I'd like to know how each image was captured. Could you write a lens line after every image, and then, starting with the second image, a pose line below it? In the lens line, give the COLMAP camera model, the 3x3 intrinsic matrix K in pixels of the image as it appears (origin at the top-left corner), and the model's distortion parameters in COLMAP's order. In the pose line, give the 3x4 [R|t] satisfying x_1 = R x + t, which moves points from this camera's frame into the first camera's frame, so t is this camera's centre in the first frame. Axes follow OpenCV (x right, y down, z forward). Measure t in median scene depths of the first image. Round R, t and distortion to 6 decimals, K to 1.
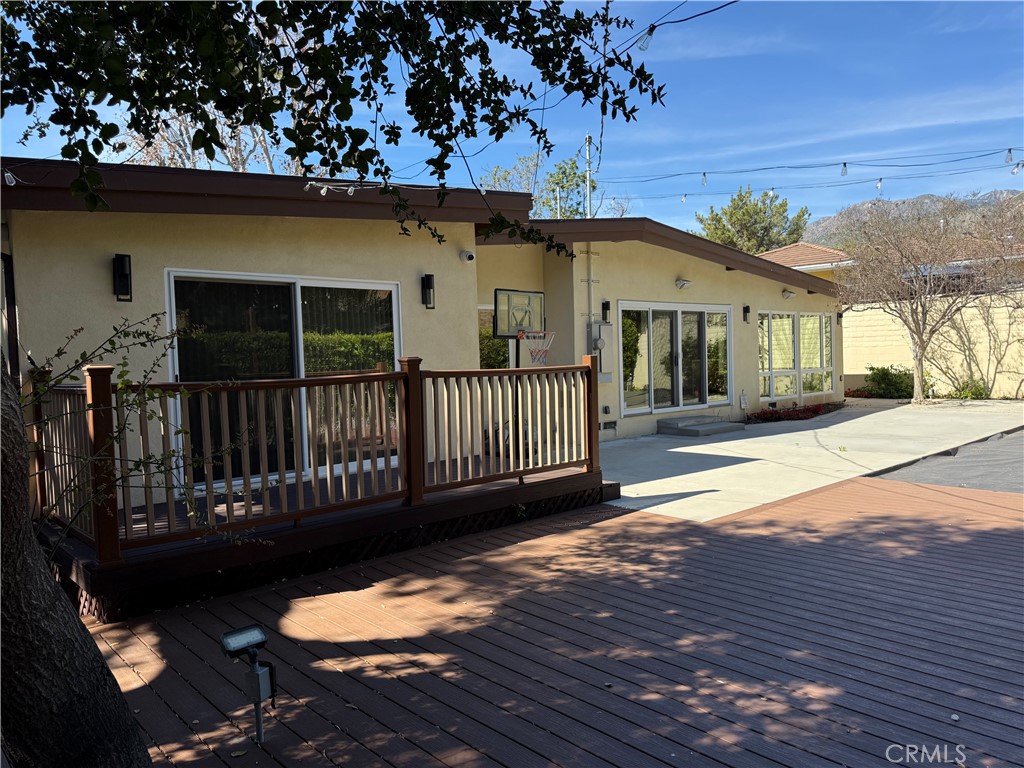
lens RADIAL K [[724.6, 0, 503.8], [0, 724.6, 382.8], [0, 0, 1]] dist [0.129994, -0.196613]
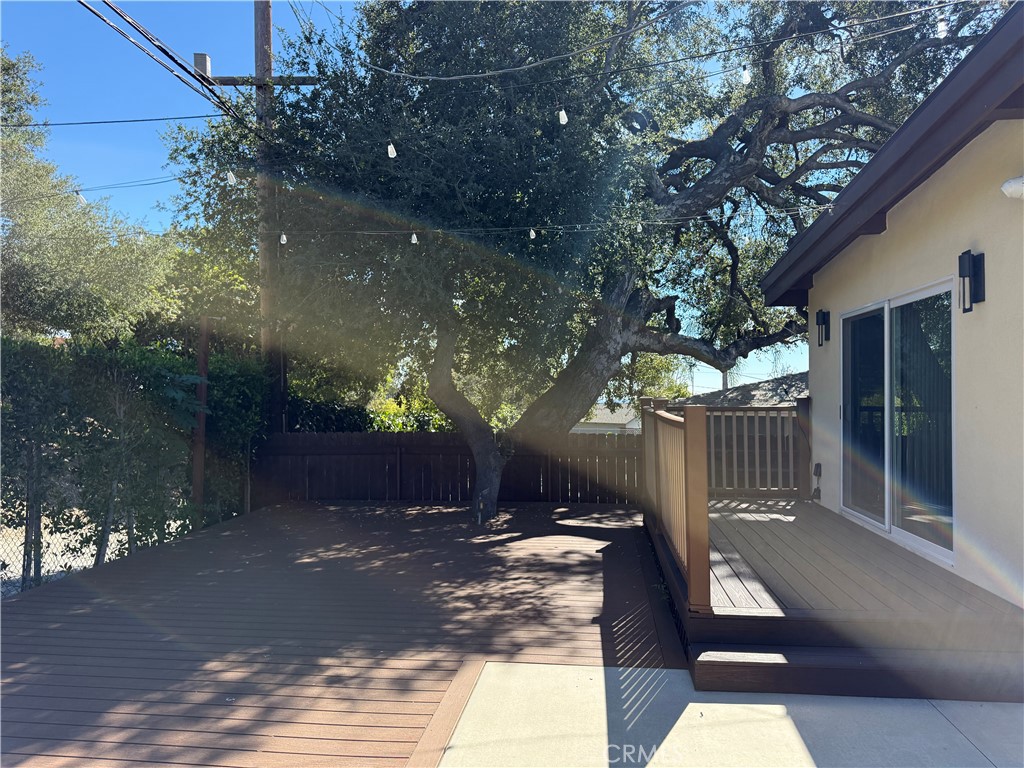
lens RADIAL K [[724.6, 0, 503.8], [0, 724.6, 382.8], [0, 0, 1]] dist [0.129994, -0.196613]
pose [[-0.762574, 0.026131, -0.646373, 0.812267], [0.005019, 0.999393, 0.034482, -0.101947], [0.646881, 0.023050, -0.762242, 1.793568]]
